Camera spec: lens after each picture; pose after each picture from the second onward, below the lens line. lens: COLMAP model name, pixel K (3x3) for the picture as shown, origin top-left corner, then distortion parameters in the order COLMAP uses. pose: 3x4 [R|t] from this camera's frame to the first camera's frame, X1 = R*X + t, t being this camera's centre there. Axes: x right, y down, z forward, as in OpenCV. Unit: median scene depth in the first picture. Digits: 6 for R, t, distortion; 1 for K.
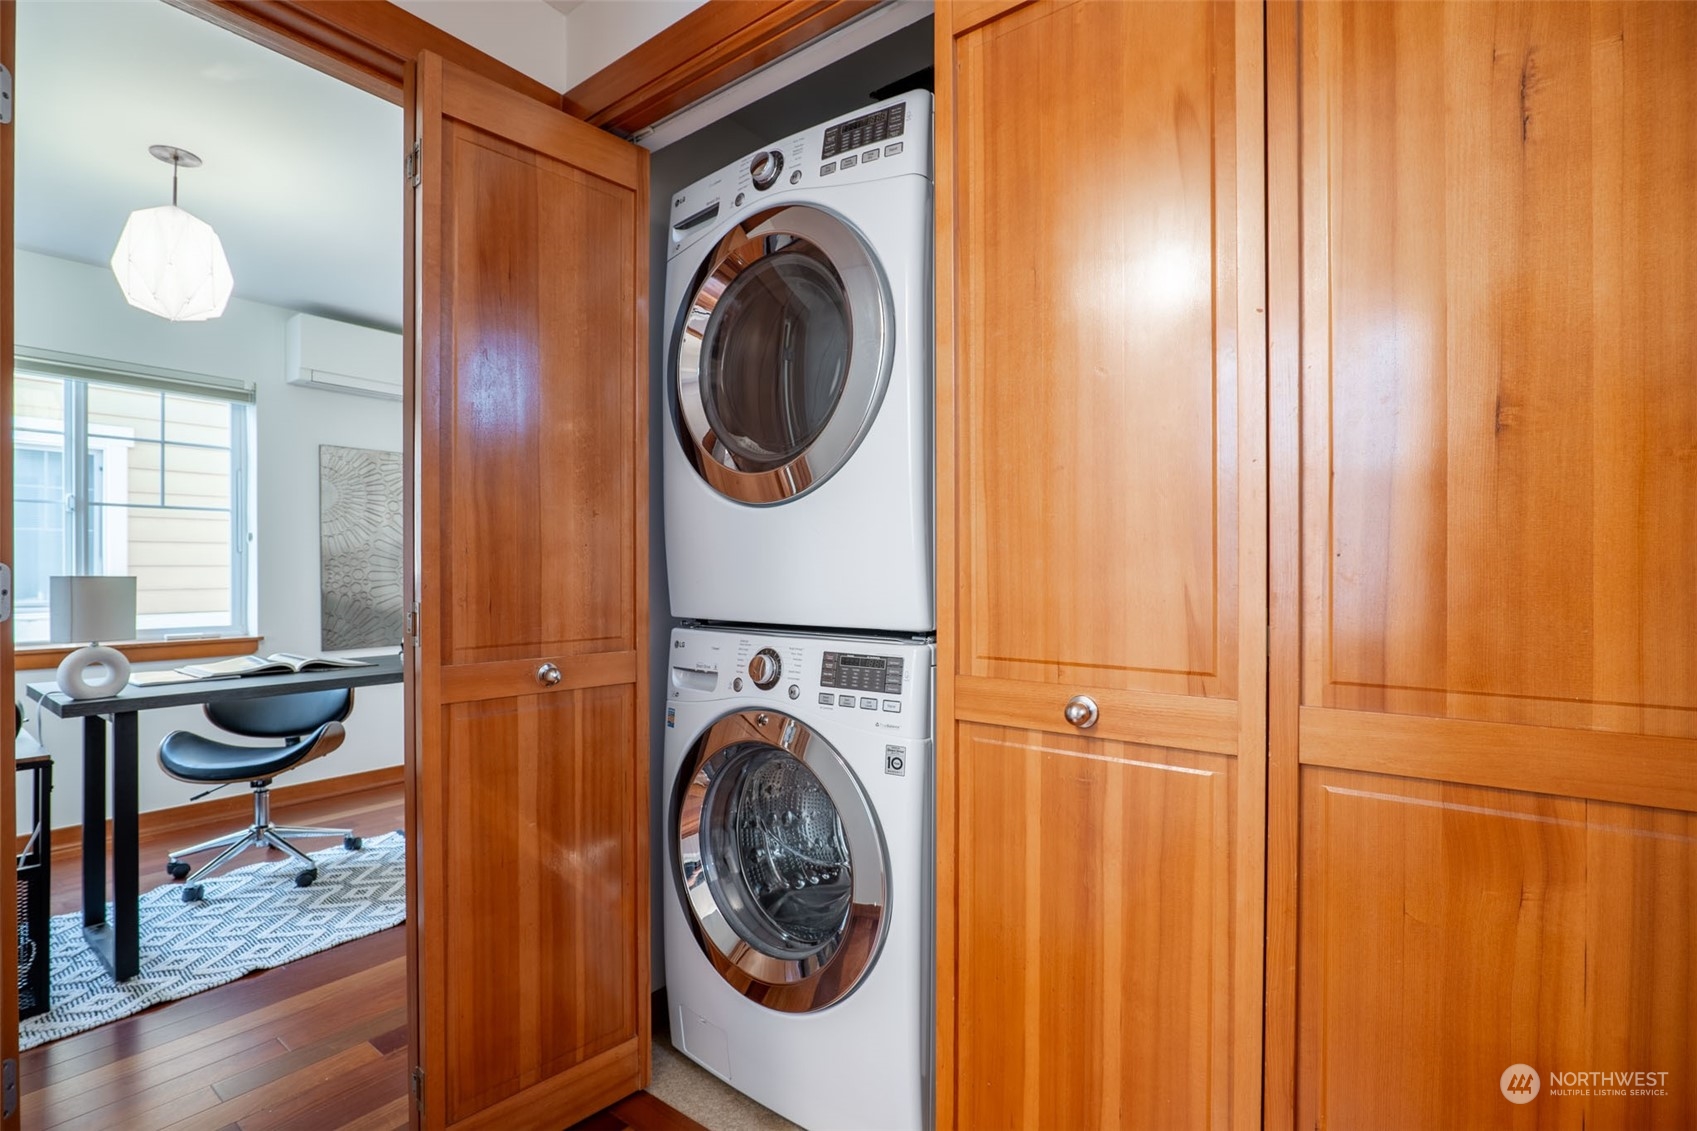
lens RADIAL K [[788.1, 0, 846.5], [0, 788.1, 568.3], [0, 0, 1]] dist [-0.012361, 0.000882]
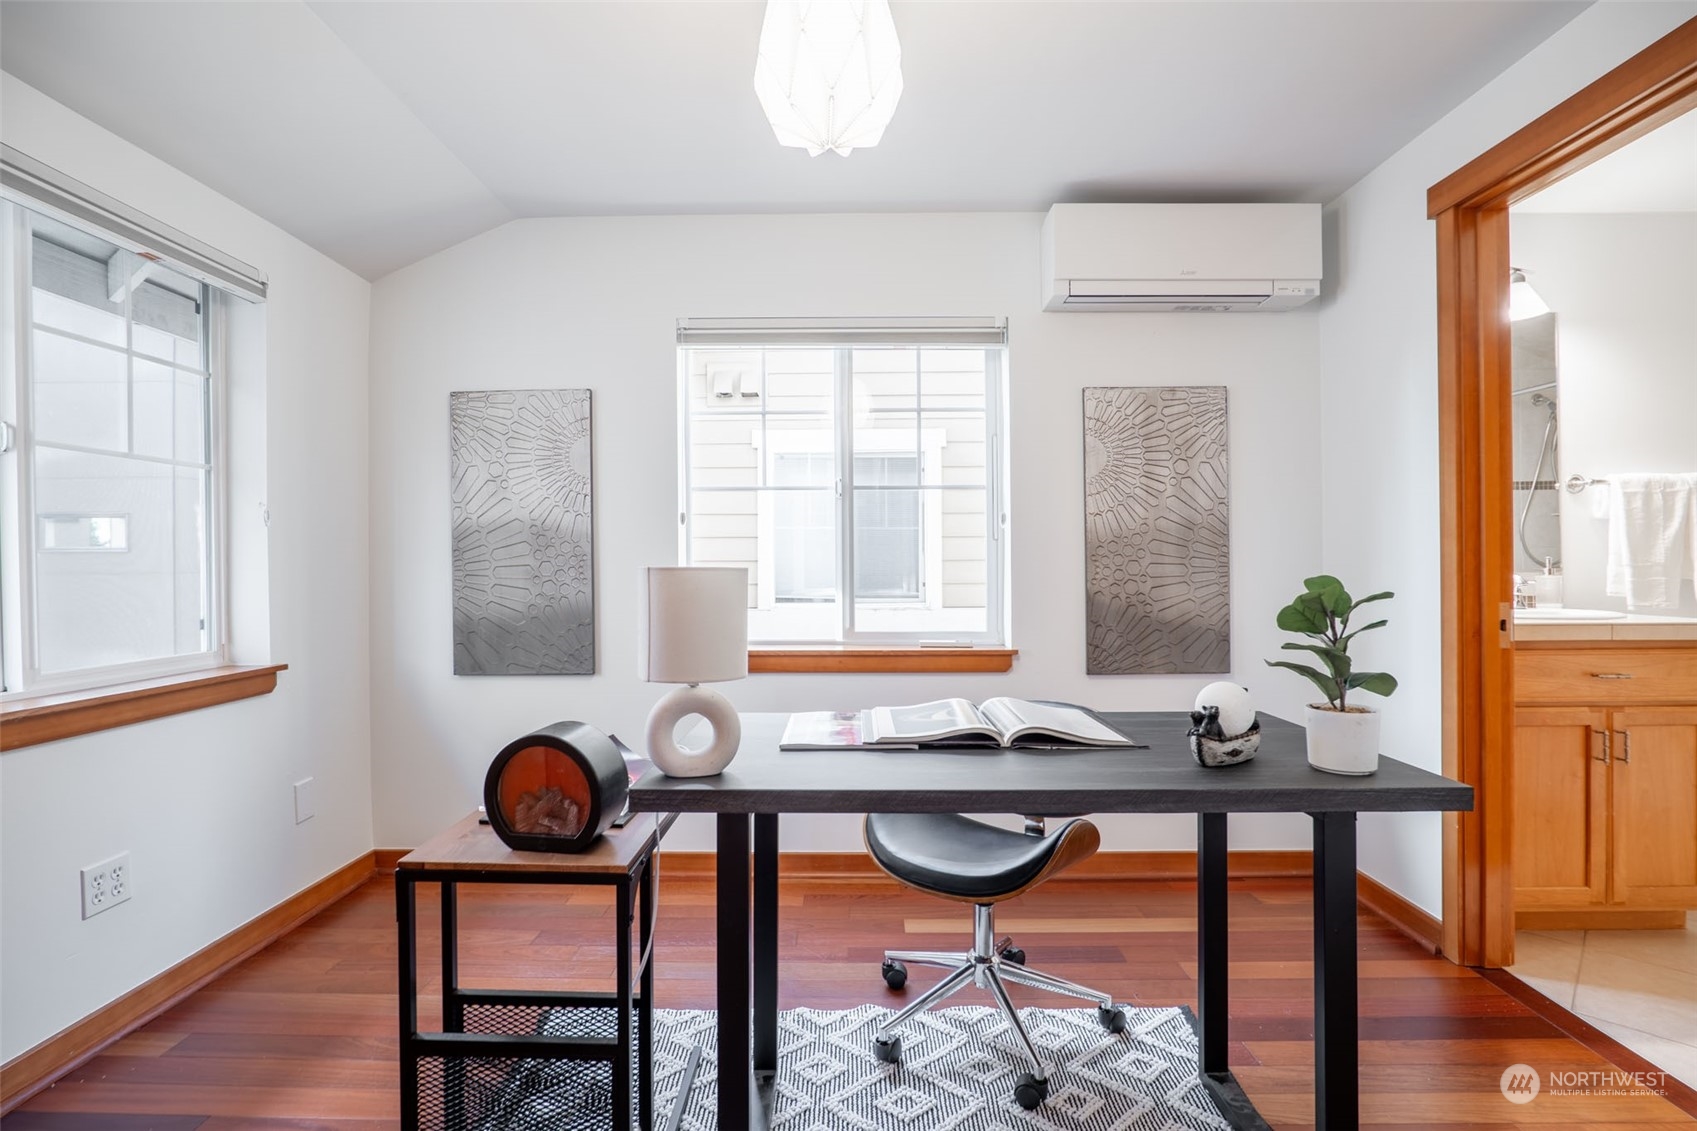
lens RADIAL K [[788.1, 0, 846.5], [0, 788.1, 568.3], [0, 0, 1]] dist [-0.012361, 0.000882]
pose [[0.593552, -0.001185, -0.804795, -0.294510], [0.005134, 0.999984, 0.002315, 0.007384], [0.804779, -0.005506, 0.593549, 0.529680]]
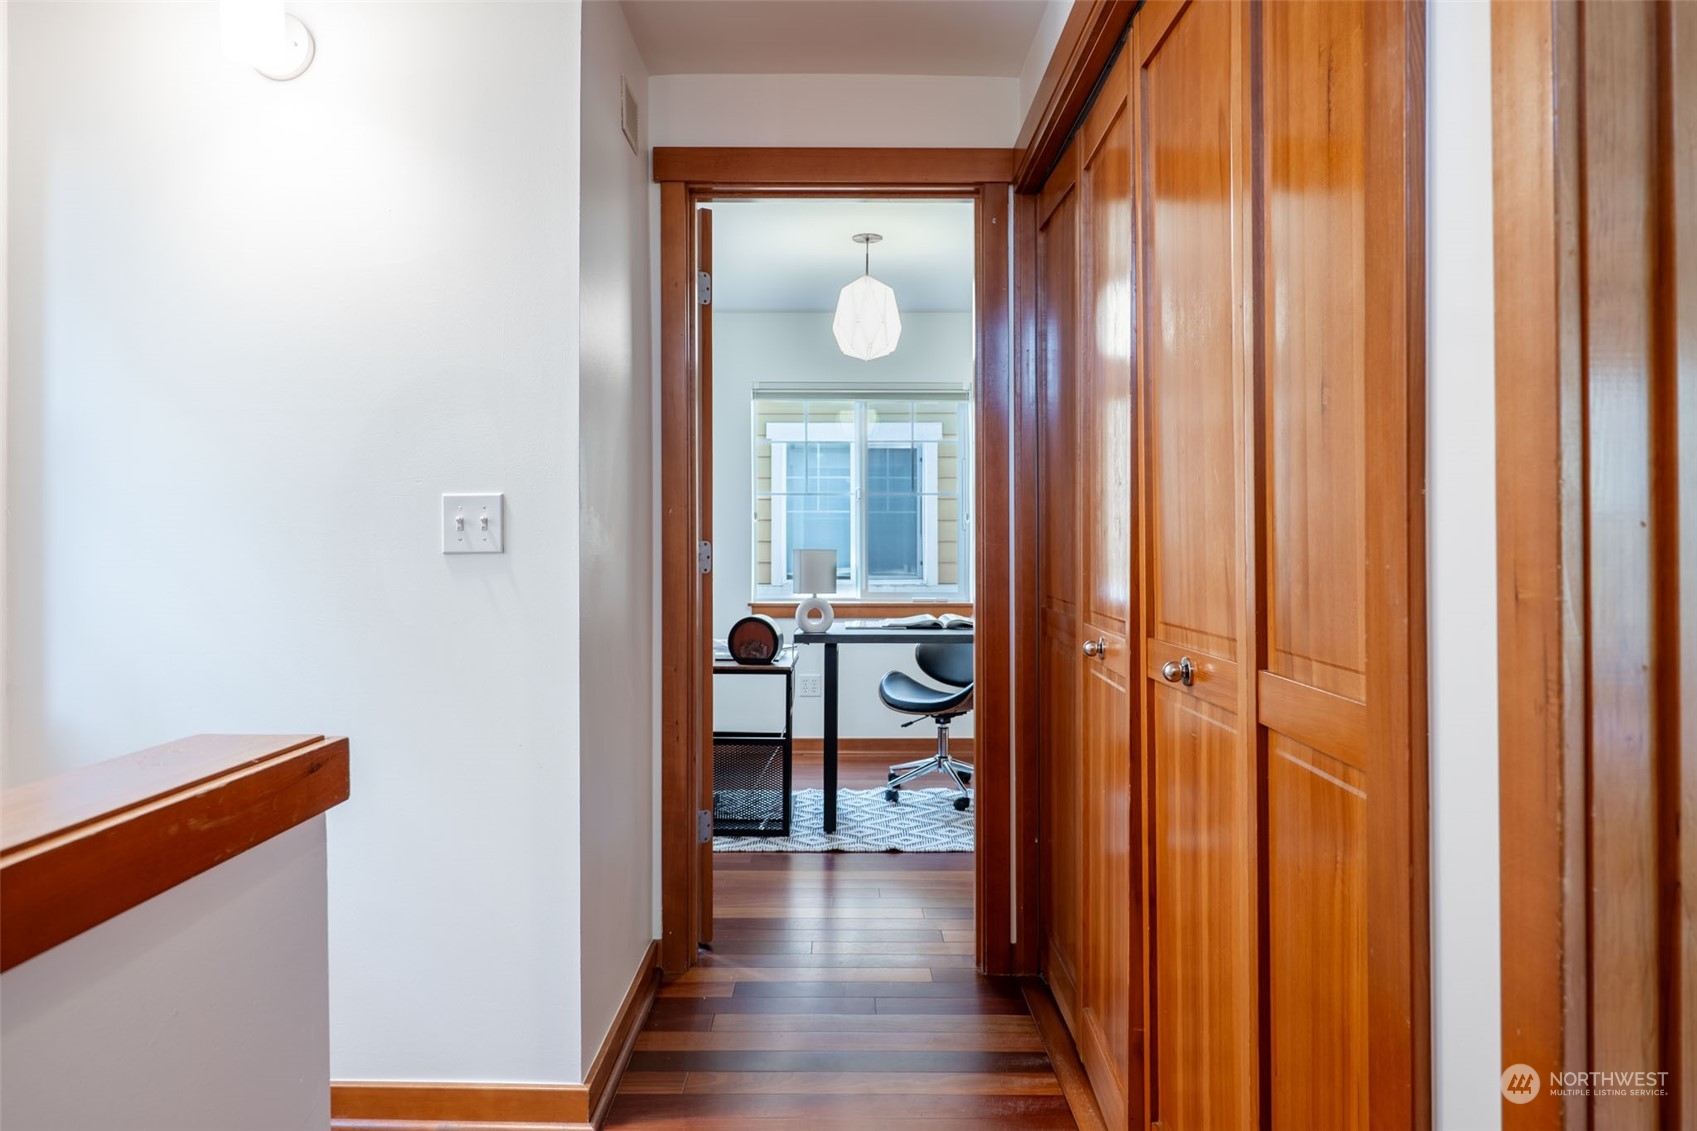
lens RADIAL K [[1052.4, 0, 848.4], [0, 1052.4, 535.2], [0, 0, 1]] dist [0.055388, -0.000051]
pose [[0.607306, -0.007254, -0.794435, 0.468264], [0.001181, 0.999965, -0.008227, 0.000209], [0.794467, 0.004058, 0.607293, -0.111083]]
